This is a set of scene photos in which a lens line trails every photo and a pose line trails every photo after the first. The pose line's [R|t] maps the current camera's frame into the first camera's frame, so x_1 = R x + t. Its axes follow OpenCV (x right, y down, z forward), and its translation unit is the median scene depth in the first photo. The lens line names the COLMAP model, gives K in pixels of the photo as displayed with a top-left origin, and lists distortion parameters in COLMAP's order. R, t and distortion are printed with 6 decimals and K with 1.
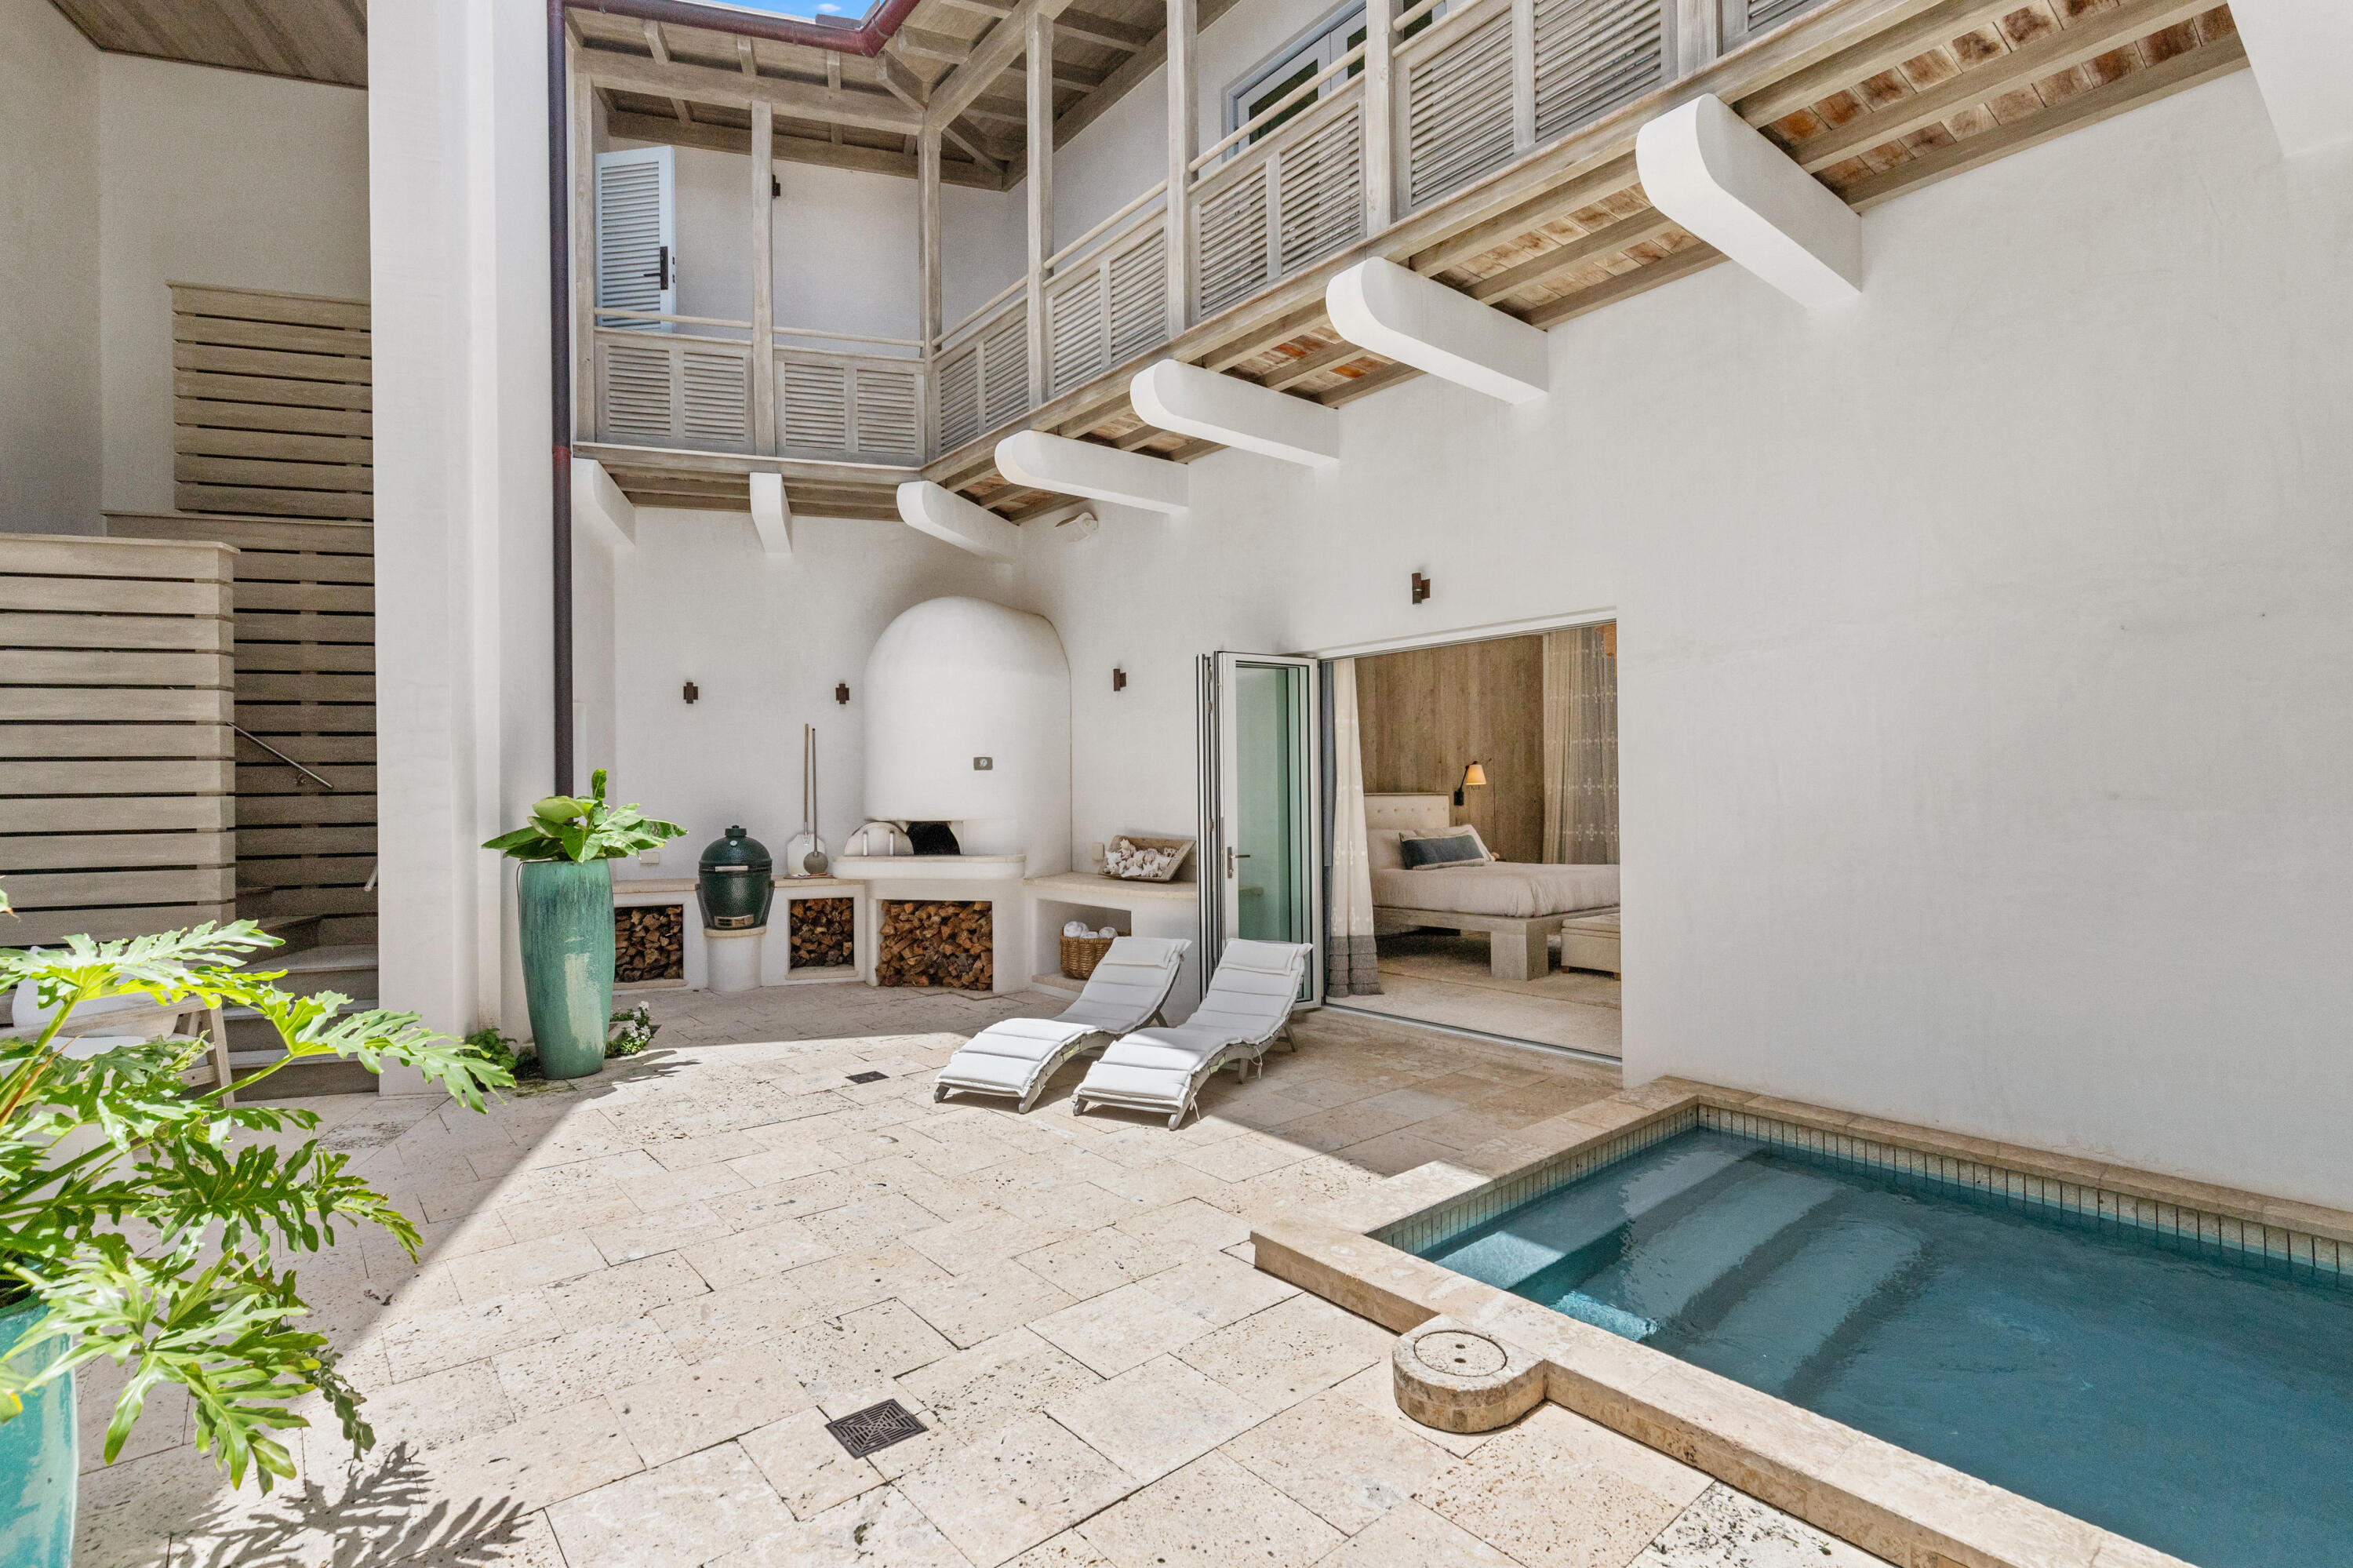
lens RADIAL K [[1077.0, 0, 1176.5], [0, 1077.0, 784.0], [0, 0, 1]] dist [0.006524, -0.000795]
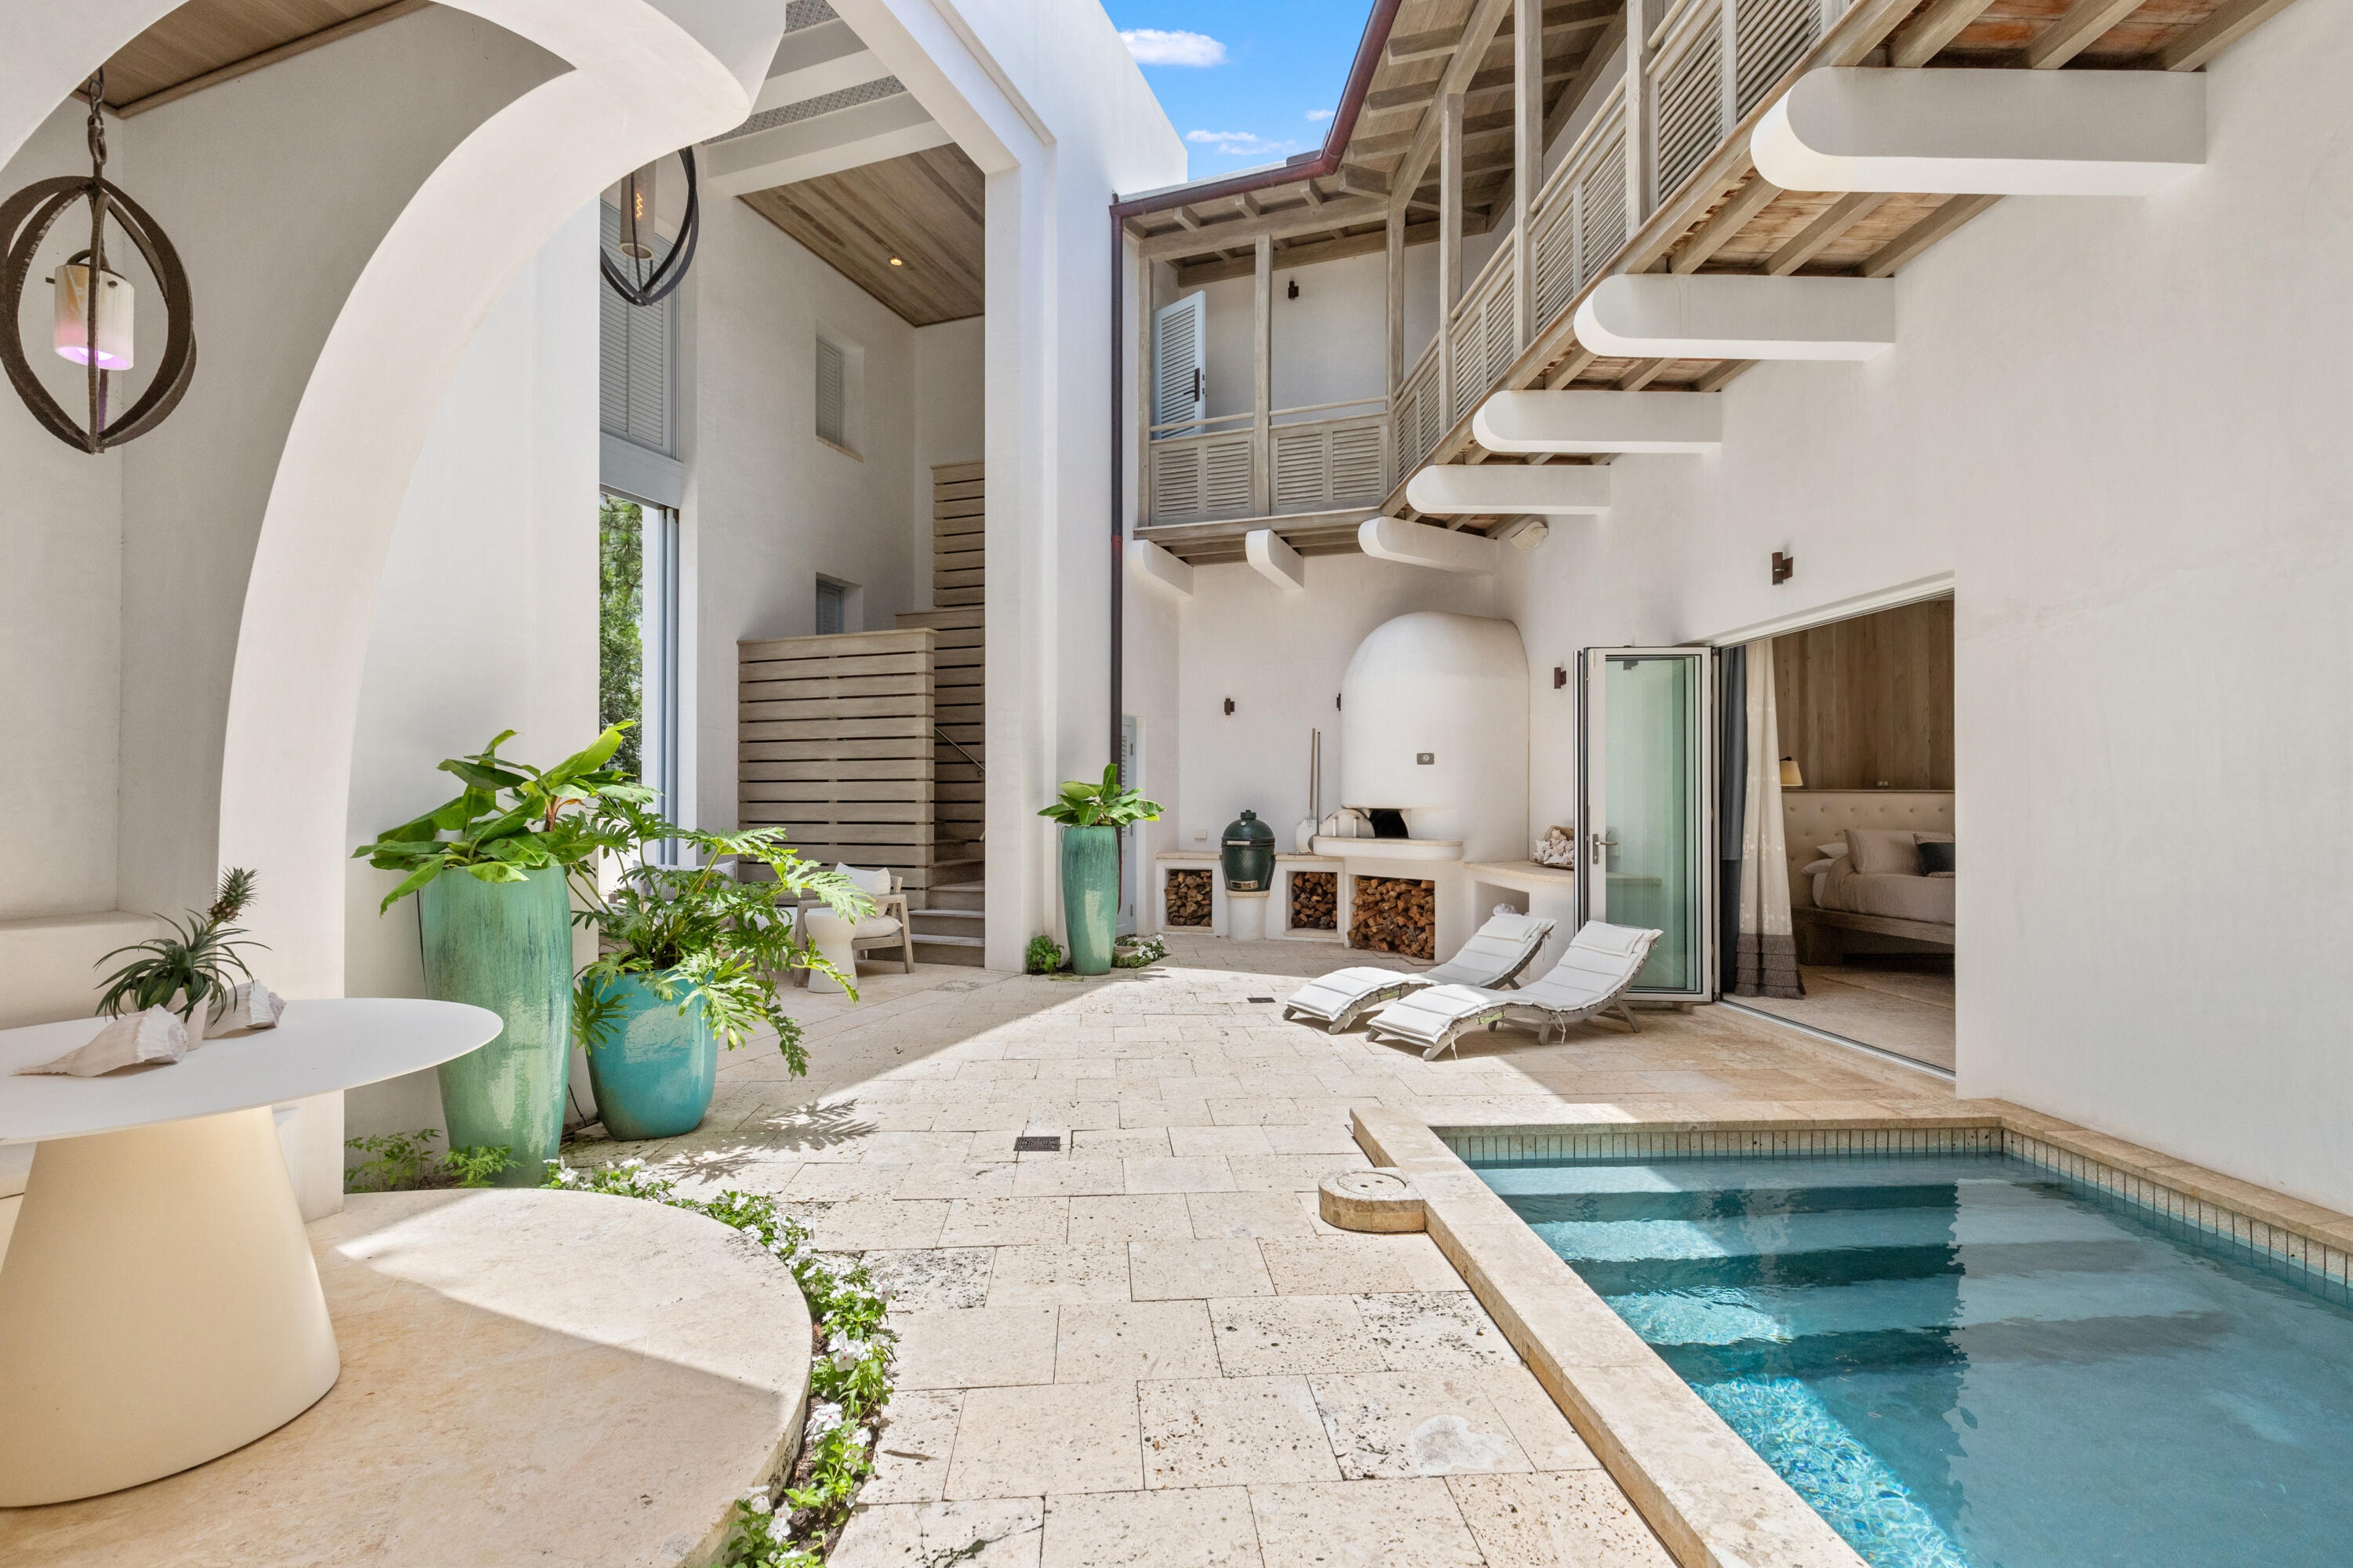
lens RADIAL K [[1072.5, 0, 1171.5], [0, 1072.5, 795.3], [0, 0, 1]] dist [0.000373, -0.000458]
pose [[0.804499, 0.009322, -0.593881, 0.285551], [-0.006072, 0.999954, 0.007471, 0.013159], [0.593923, -0.002404, 0.804518, -0.071763]]
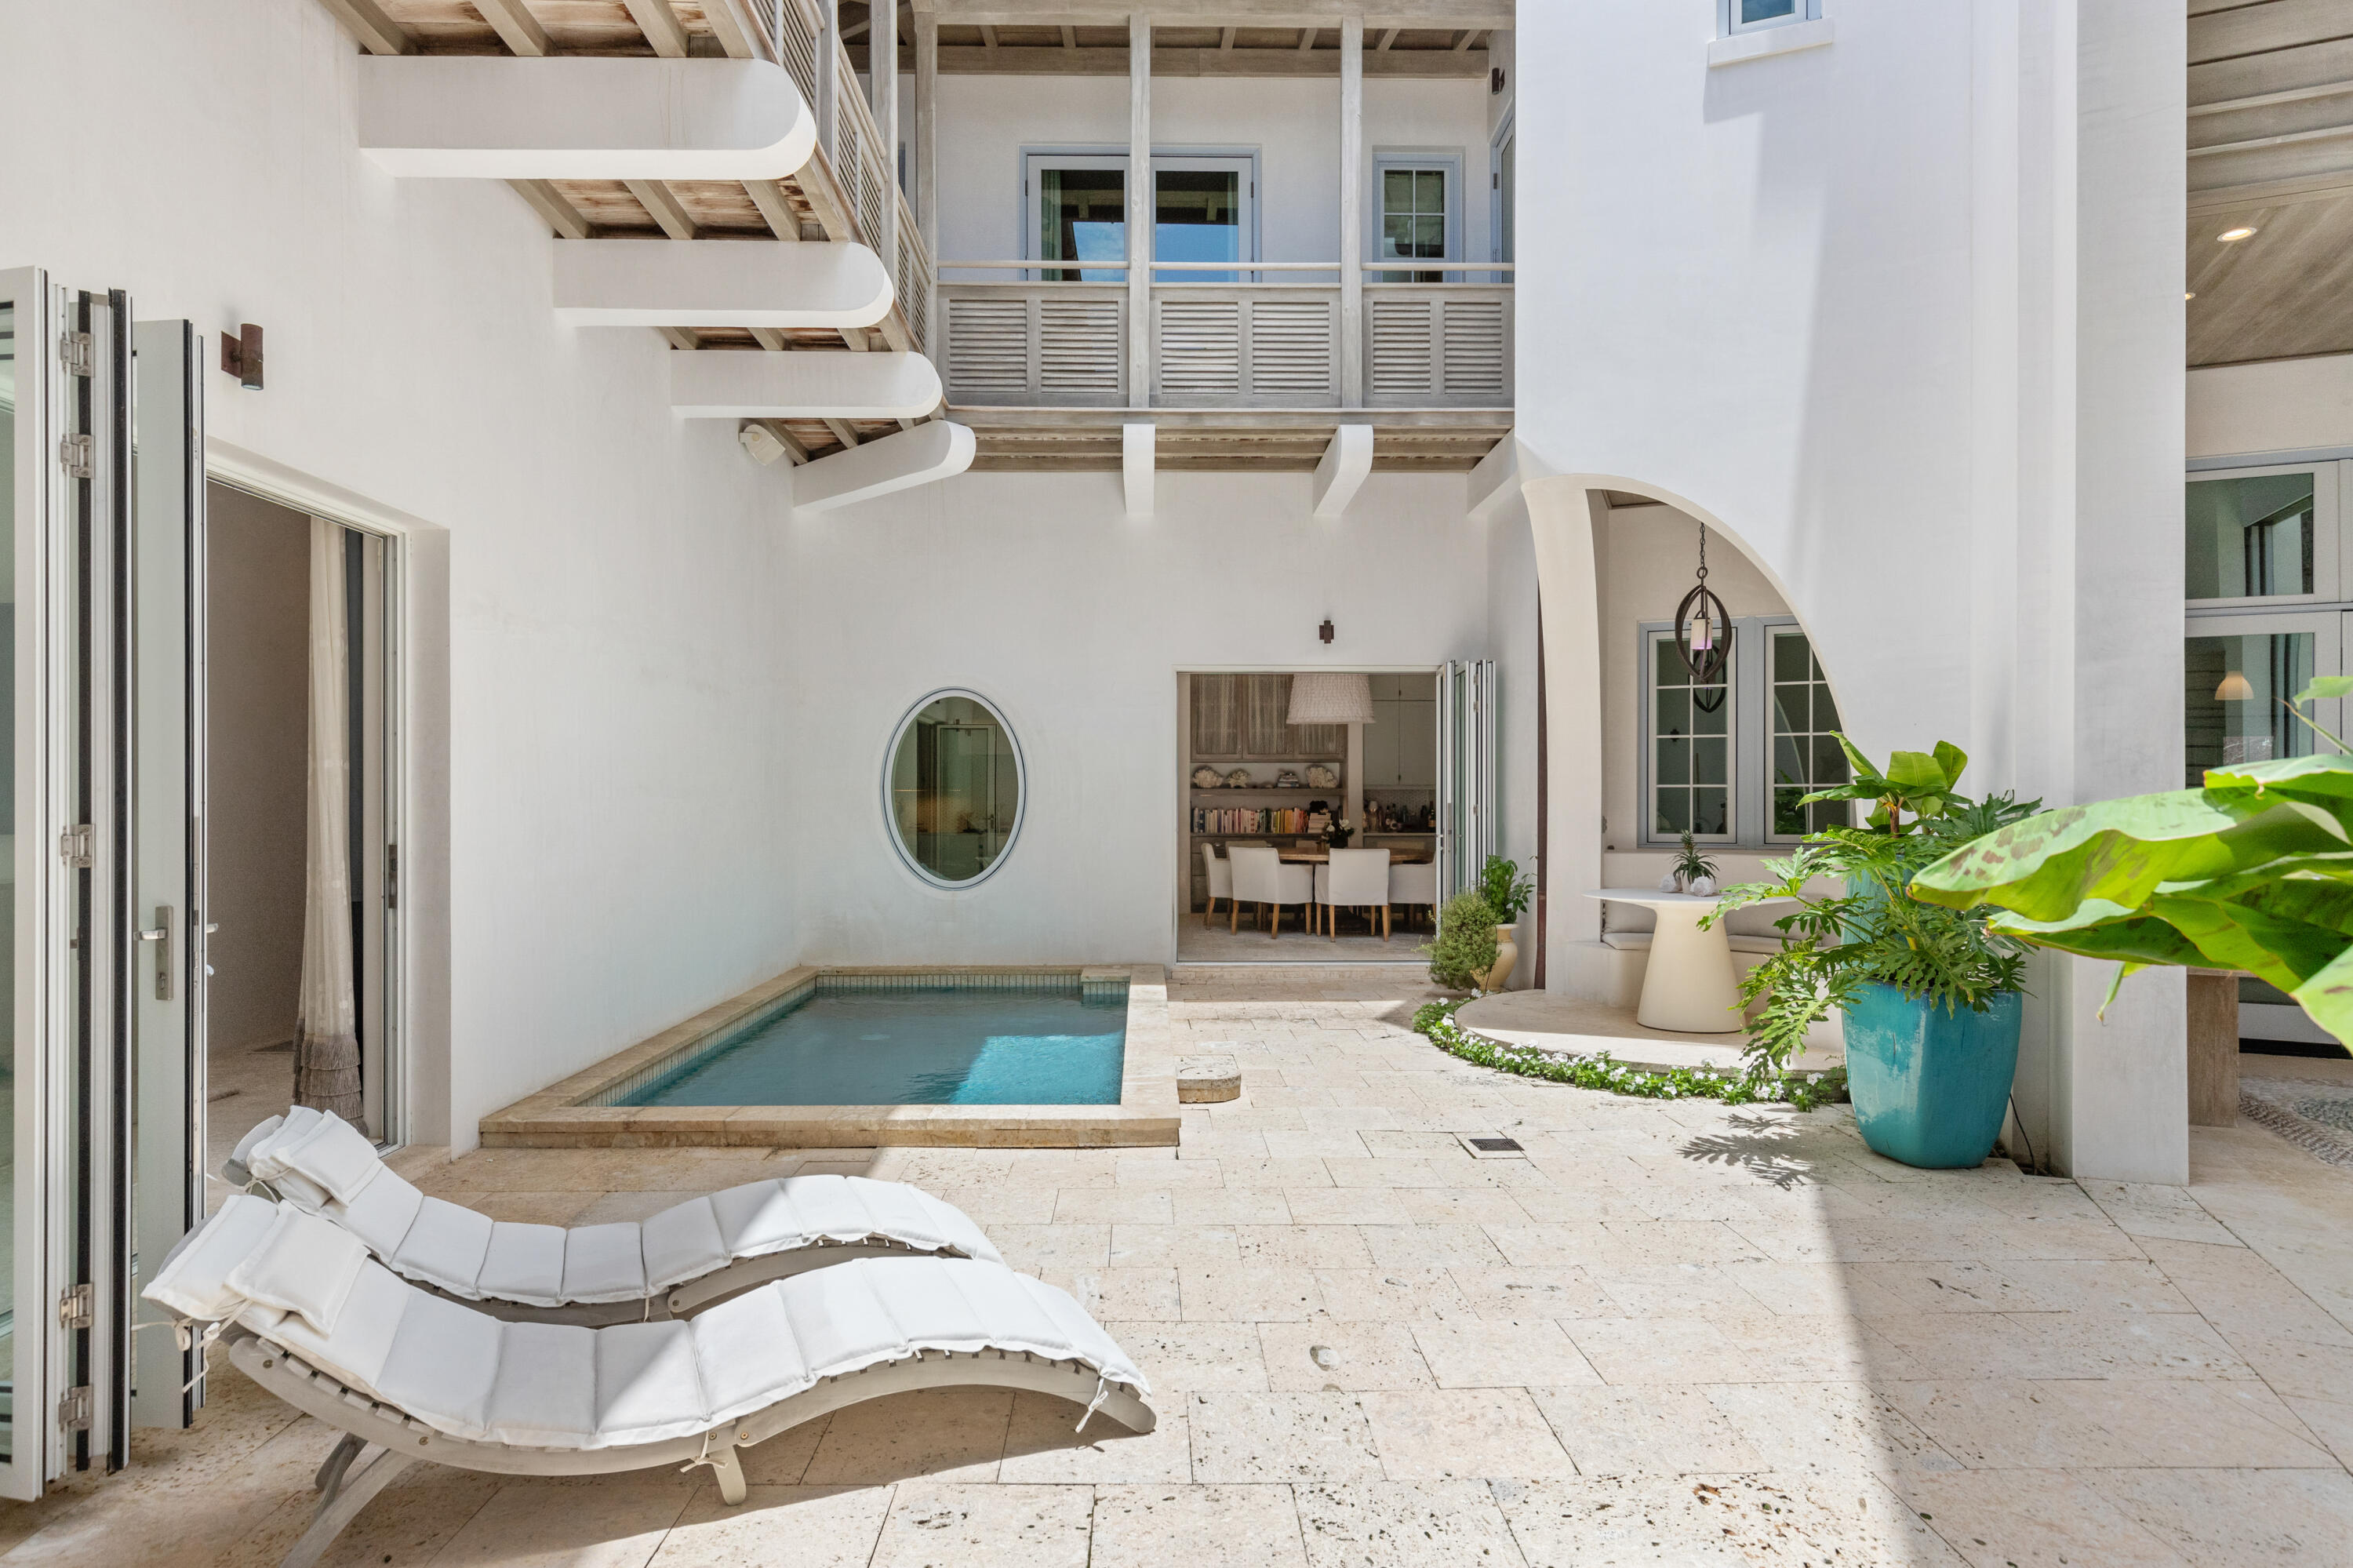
lens RADIAL K [[1320.6, 0, 1176.5], [0, 1320.6, 784.0], [0, 0, 1]] dist [-0.001197, -0.000527]
pose [[-0.789317, 0.016628, 0.613760, -0.382008], [0.007922, 0.999826, -0.016900, 0.017554], [-0.613934, -0.008477, -0.789312, 0.969432]]
